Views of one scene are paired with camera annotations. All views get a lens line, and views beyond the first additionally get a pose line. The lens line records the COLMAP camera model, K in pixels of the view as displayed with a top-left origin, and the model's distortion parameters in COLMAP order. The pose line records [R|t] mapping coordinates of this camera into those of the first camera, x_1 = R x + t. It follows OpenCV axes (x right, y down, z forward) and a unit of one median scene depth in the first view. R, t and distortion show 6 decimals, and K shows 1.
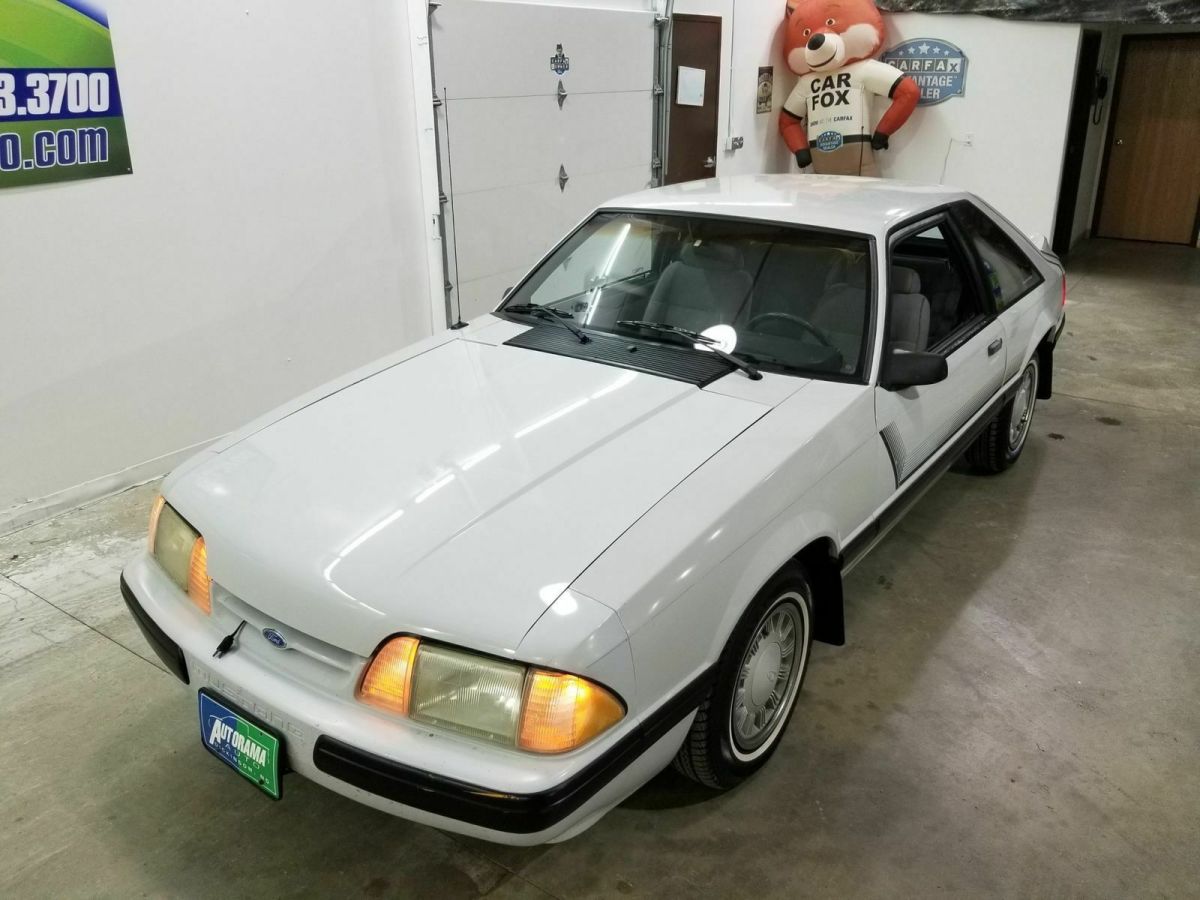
lens RADIAL K [[944.7, 0, 584.4], [0, 944.7, 417.7], [0, 0, 1]] dist [0.035923, -0.058907]
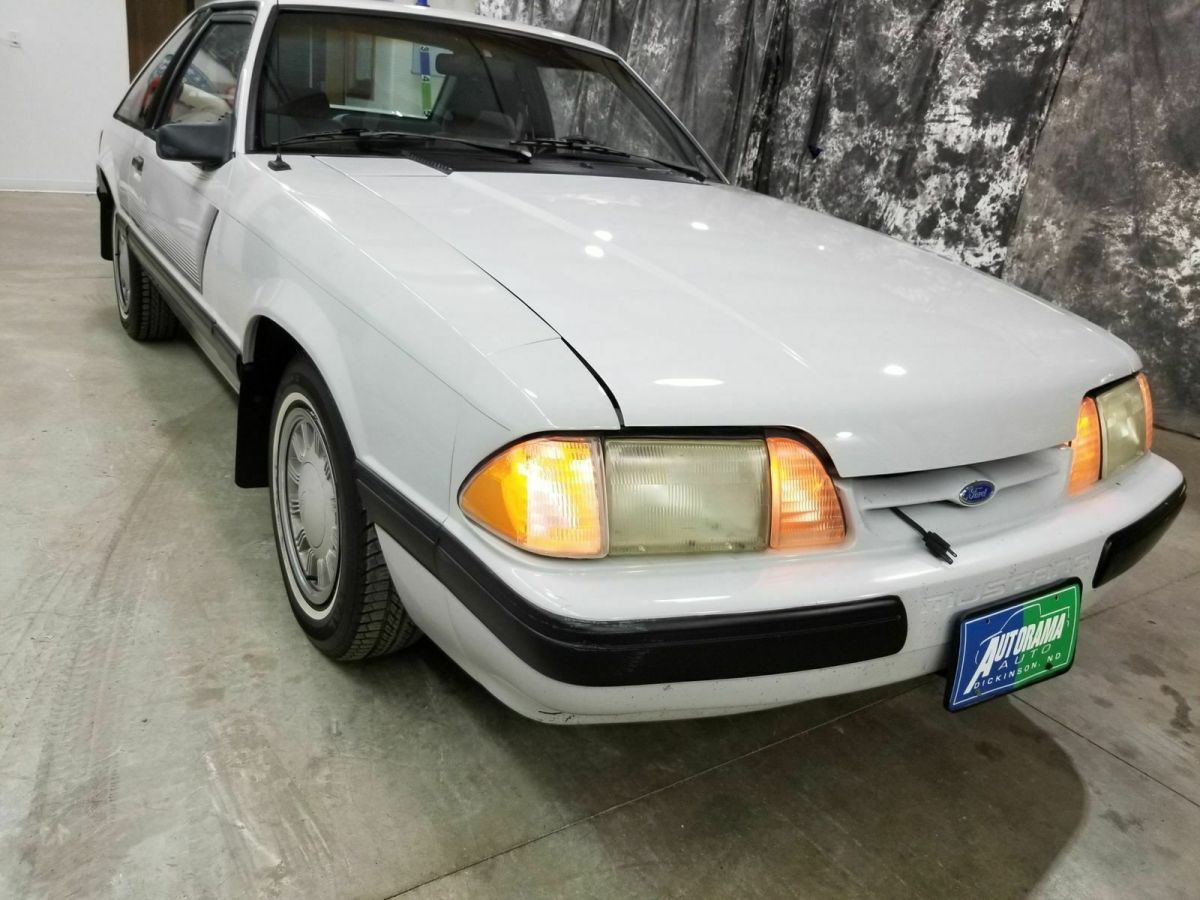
lens RADIAL K [[944.7, 0, 575.4], [0, 944.7, 408.4], [0, 0, 1]] dist [0.035923, -0.058907]
pose [[0.360434, -0.240723, 0.901188, -0.621688], [0.223564, 0.960261, 0.167087, -0.005745], [-0.905597, 0.141250, 0.399928, 0.581351]]
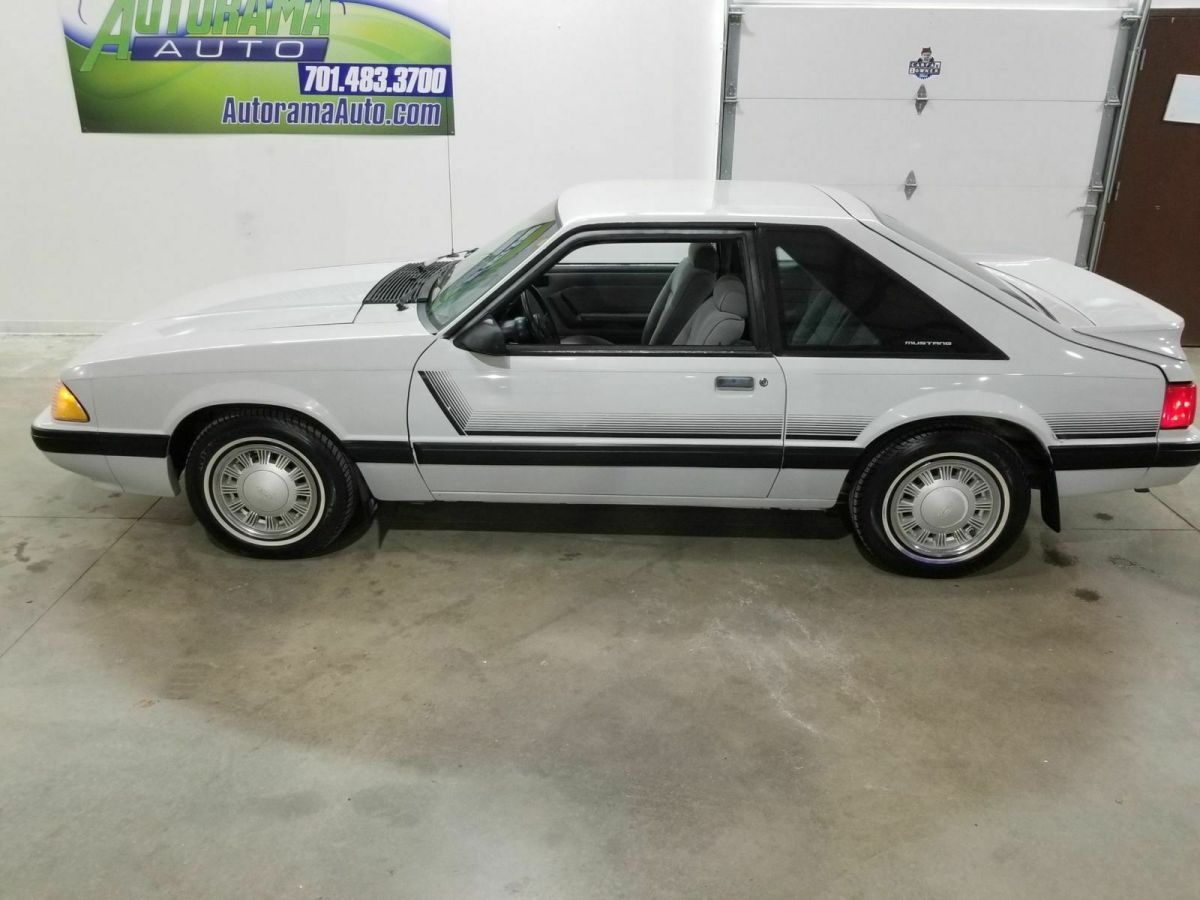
lens RADIAL K [[944.7, 0, 589.5], [0, 944.7, 416.3], [0, 0, 1]] dist [0.035923, -0.058907]
pose [[0.565916, 0.299850, -0.768003, 1.059046], [-0.299015, 0.942742, 0.147739, -0.134973], [0.768329, 0.146037, 0.623172, 0.318442]]
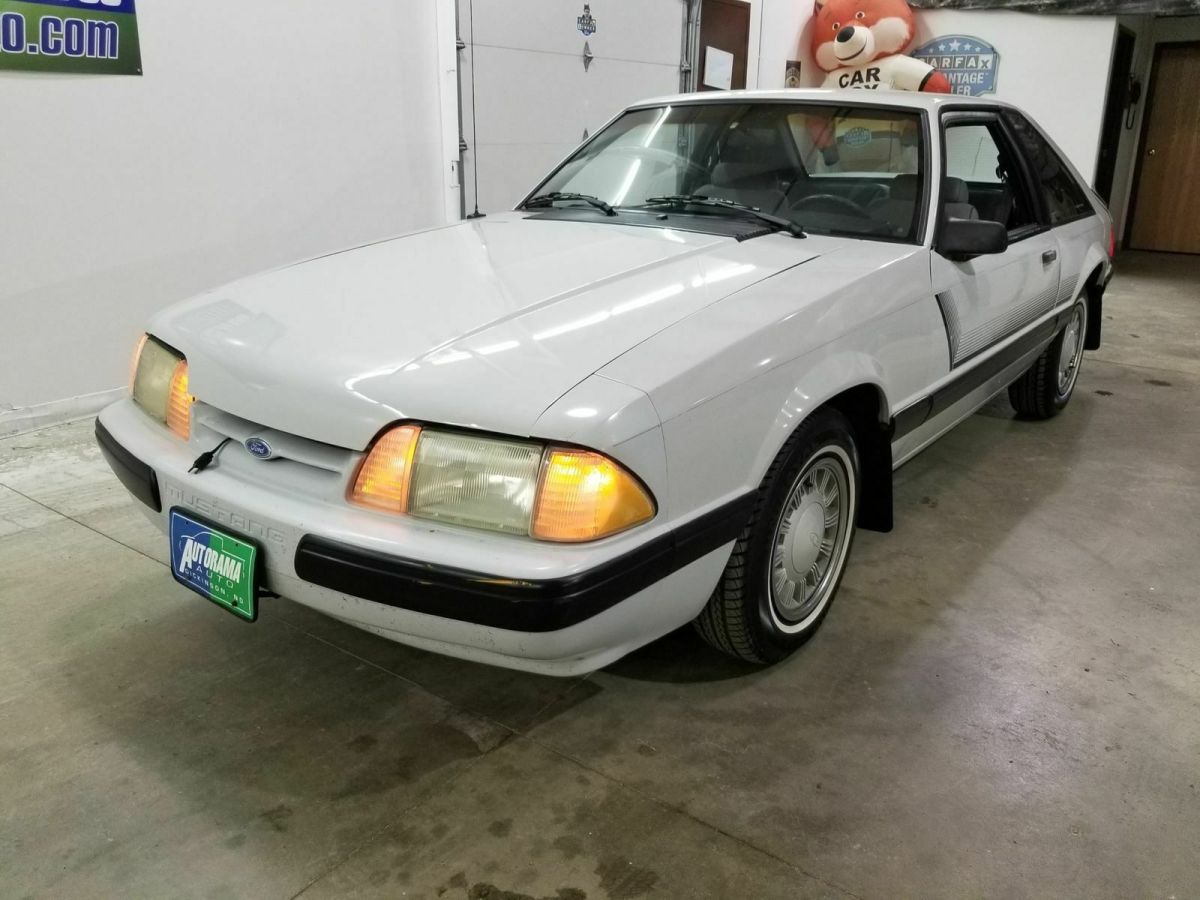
lens RADIAL K [[944.7, 0, 586.1], [0, 944.7, 422.6], [0, 0, 1]] dist [0.035923, -0.058907]
pose [[0.999570, 0.026694, -0.012164, -0.006352], [-0.027271, 0.998372, -0.050087, 0.144963], [0.010807, 0.050397, 0.998671, 0.070940]]
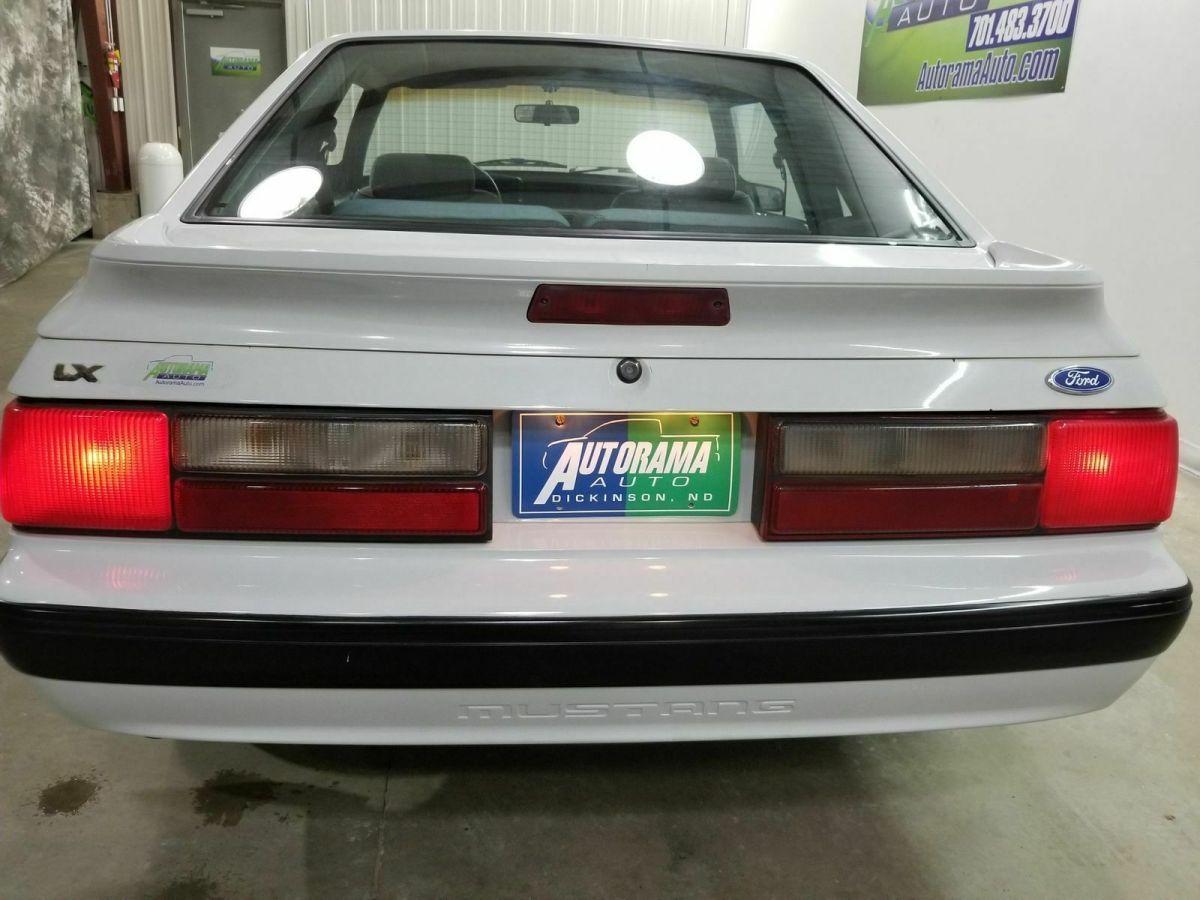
lens RADIAL K [[944.7, 0, 590.1], [0, 944.7, 411.1], [0, 0, 1]] dist [0.035923, -0.058907]
pose [[-0.740700, 0.169102, -0.650206, 0.737914], [-0.264297, 0.816427, 0.513414, -0.413112], [0.617665, 0.552133, -0.560035, 1.631820]]
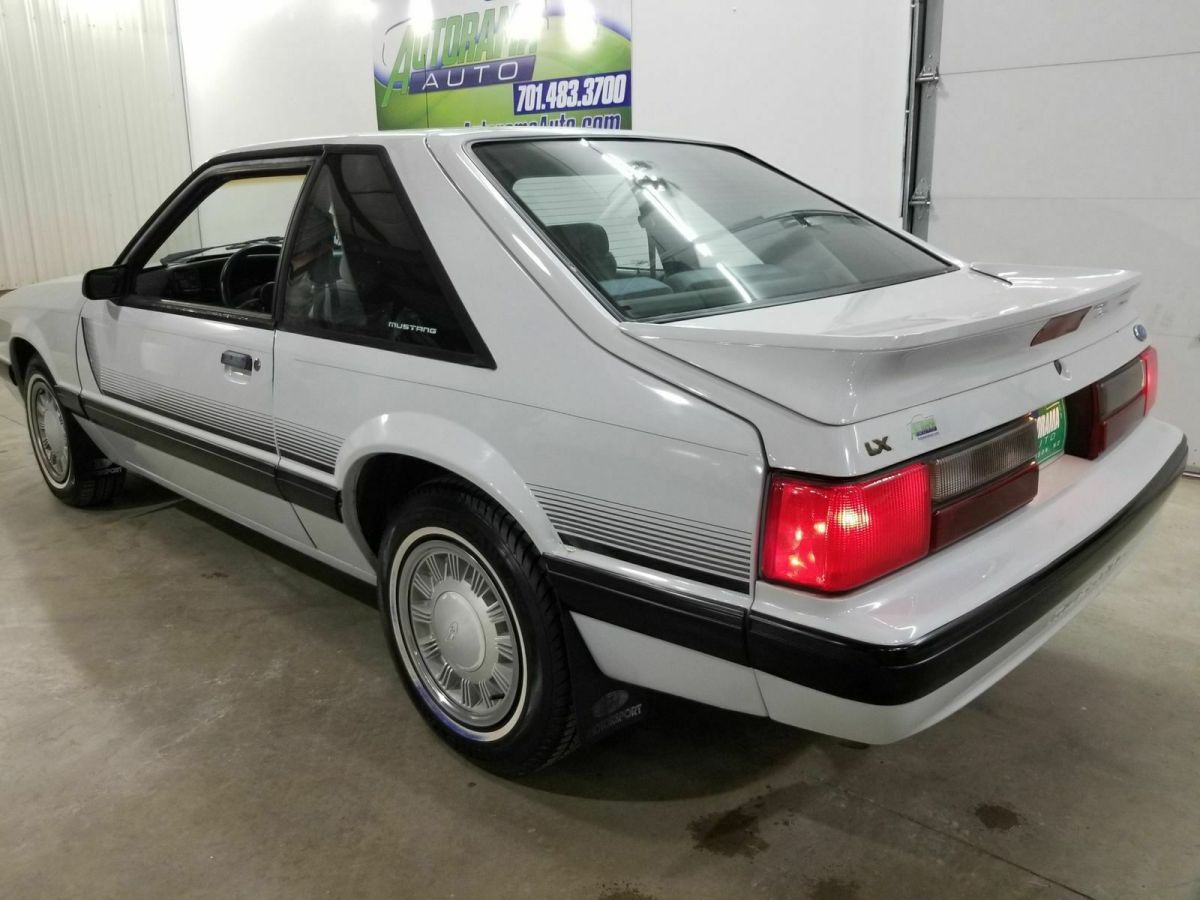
lens RADIAL K [[944.7, 0, 590.8], [0, 944.7, 422.0], [0, 0, 1]] dist [0.035923, -0.058907]
pose [[-0.122603, 0.253799, -0.959455, 1.028348], [-0.328500, 0.901877, 0.280546, -0.295930], [0.936513, 0.349577, -0.027200, 1.248018]]
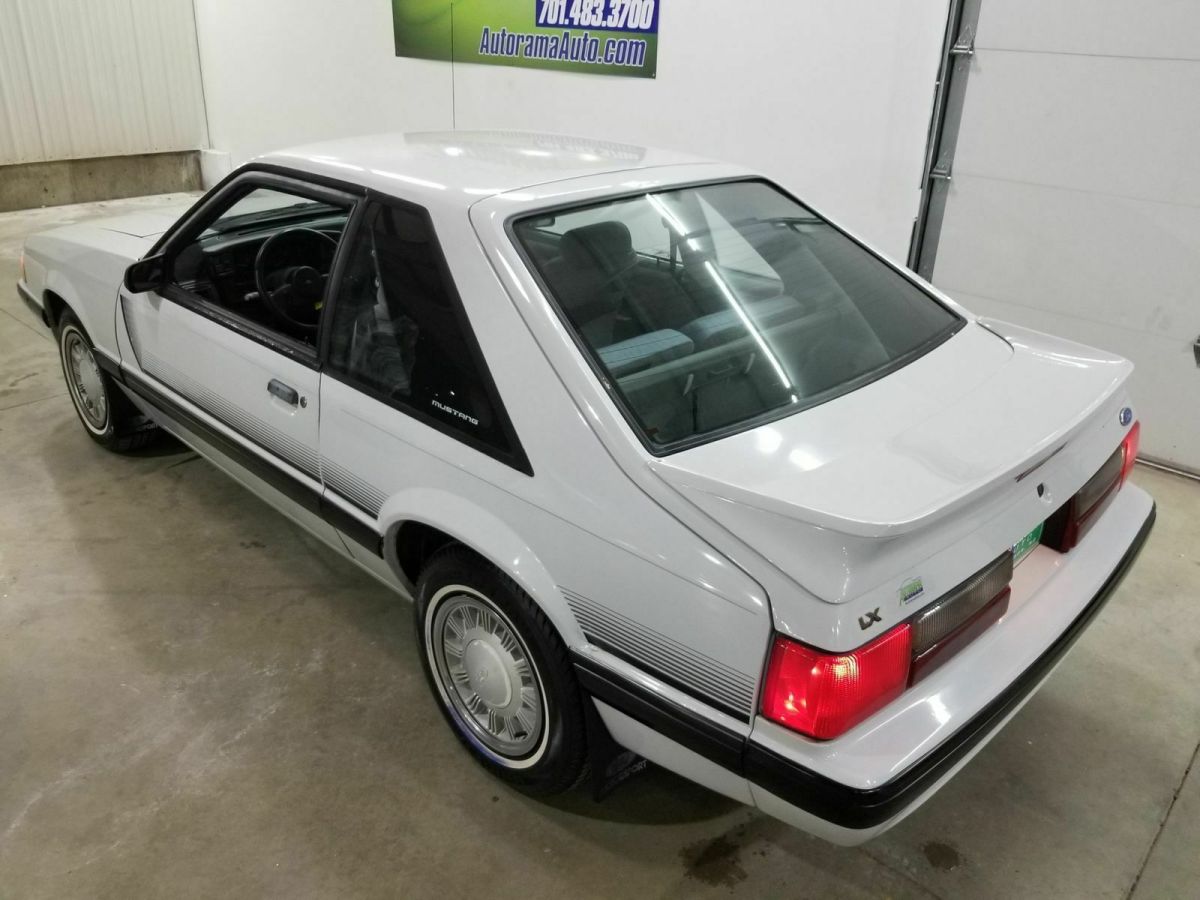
lens RADIAL K [[944.7, 0, 590.8], [0, 944.7, 420.7], [0, 0, 1]] dist [0.035923, -0.058907]
pose [[-0.134813, 0.399664, -0.906694, 1.031239], [-0.372165, 0.827628, 0.420148, -0.428837], [0.918324, 0.394081, 0.037166, 1.178779]]
